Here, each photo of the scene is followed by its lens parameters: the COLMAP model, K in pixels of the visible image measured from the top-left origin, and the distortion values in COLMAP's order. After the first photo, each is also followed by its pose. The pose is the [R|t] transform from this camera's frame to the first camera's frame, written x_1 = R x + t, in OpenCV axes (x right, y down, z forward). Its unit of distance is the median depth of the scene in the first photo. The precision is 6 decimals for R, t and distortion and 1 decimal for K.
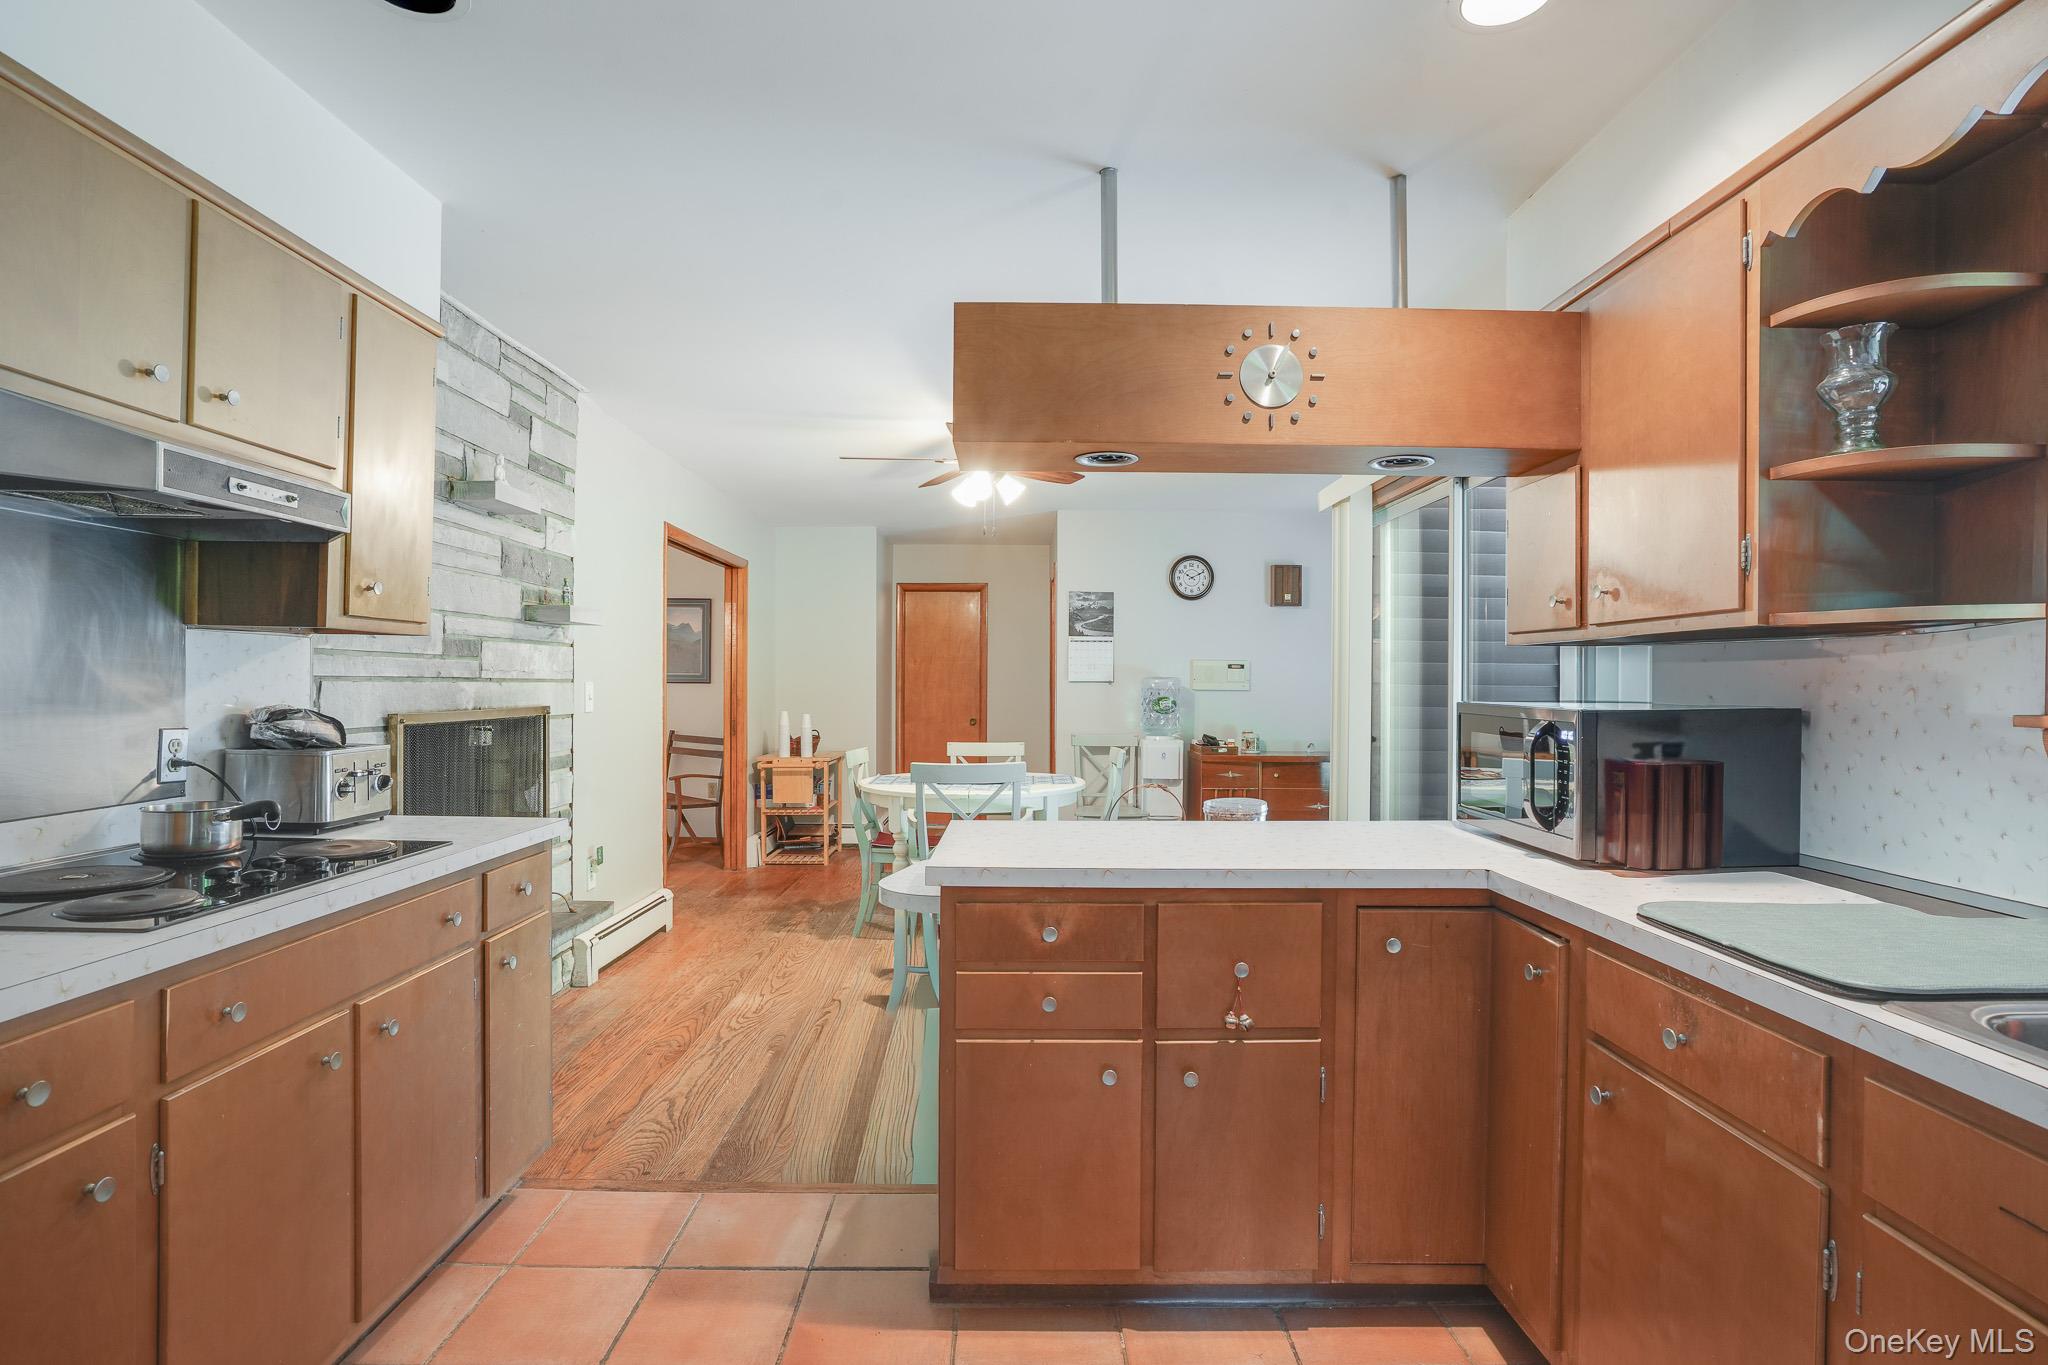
lens RADIAL K [[1007.5, 0, 1019.9], [0, 1007.5, 677.1], [0, 0, 1]] dist [-0.057817, 0.028902]
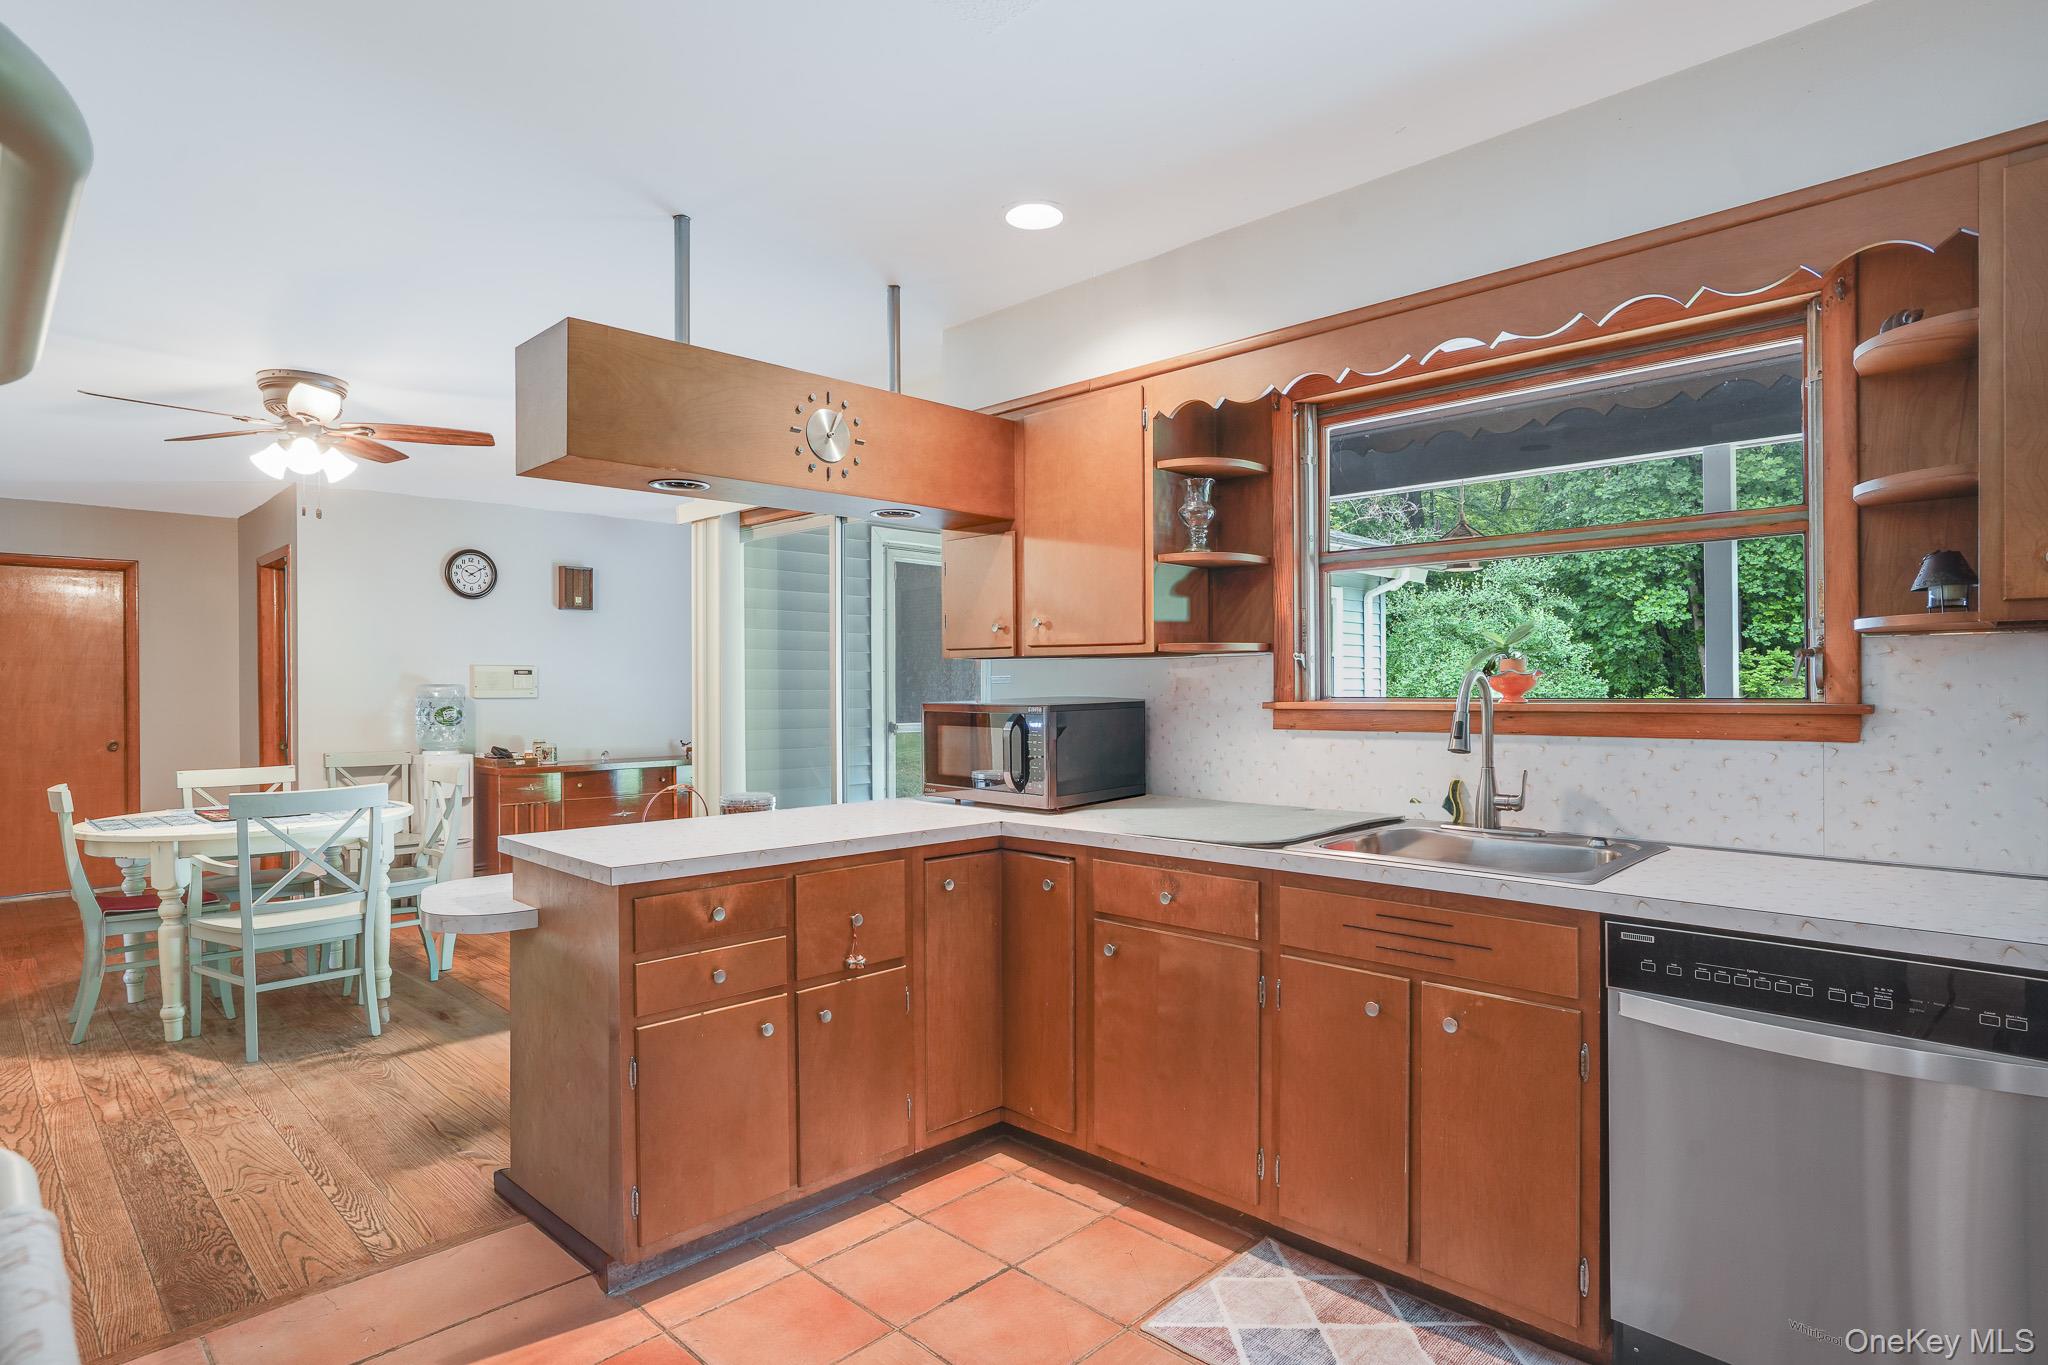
lens RADIAL K [[1082.9, 0, 1016.2], [0, 1082.9, 676.5], [0, 0, 1]] dist [-0.045710, 0.028579]
pose [[0.710393, -0.002229, 0.703802, -0.496275], [0.005686, 0.999981, -0.002572, -0.004970], [-0.703782, 0.005829, 0.710392, -0.081989]]
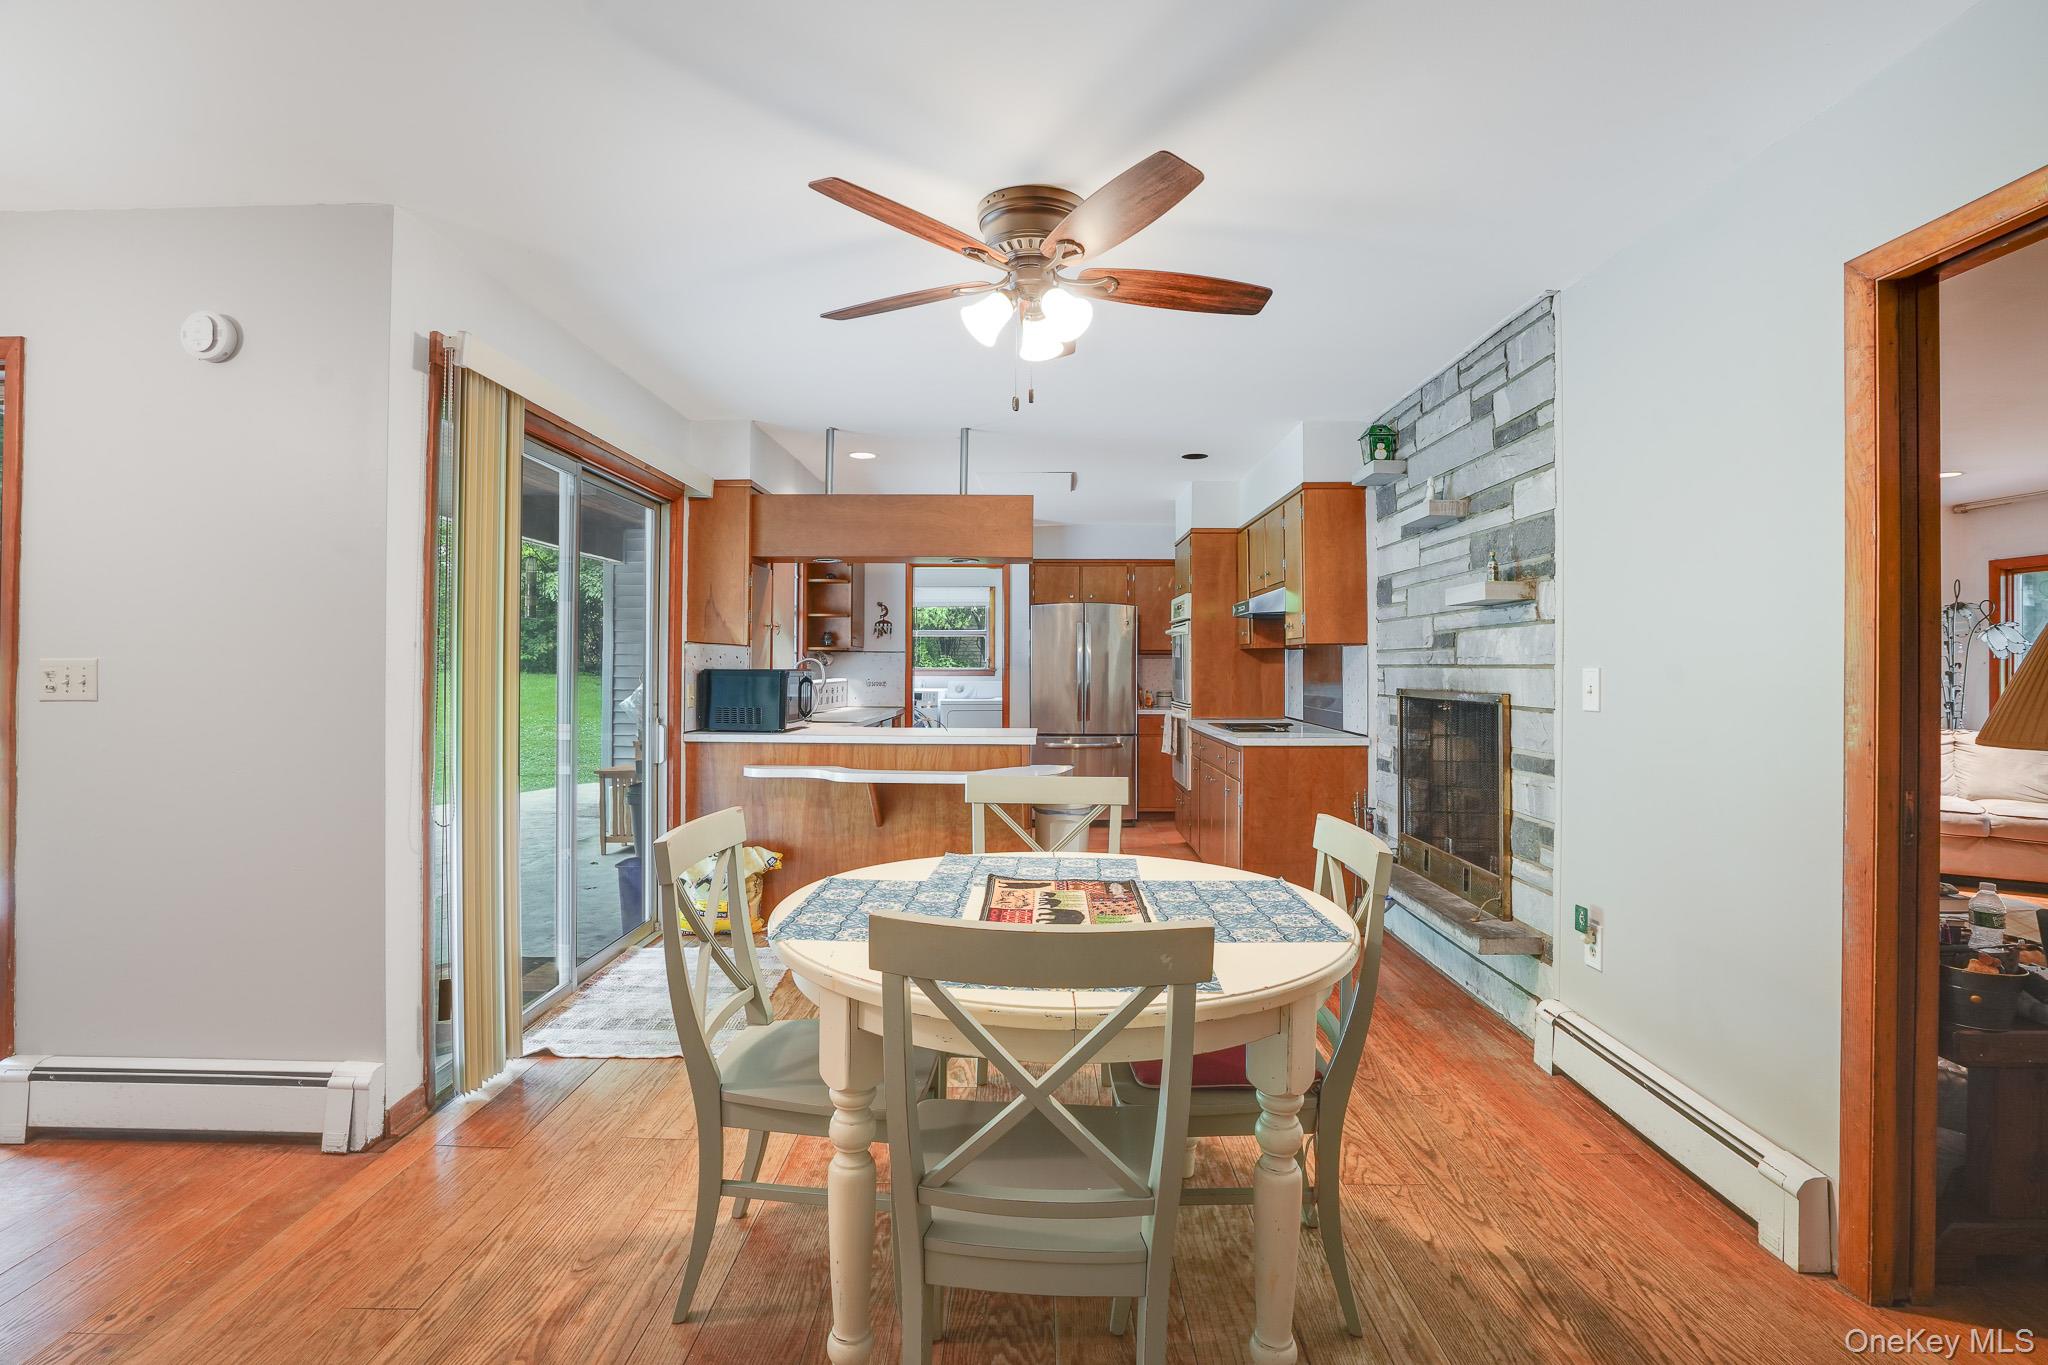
lens RADIAL K [[970.6, 0, 1030.7], [0, 970.6, 670.4], [0, 0, 1]] dist [-0.121920, 0.022541]
pose [[-0.999911, -0.011448, 0.006901, -0.080810], [-0.011462, 0.999932, -0.002019, 0.023614], [-0.006877, -0.002098, -0.999974, 3.191636]]
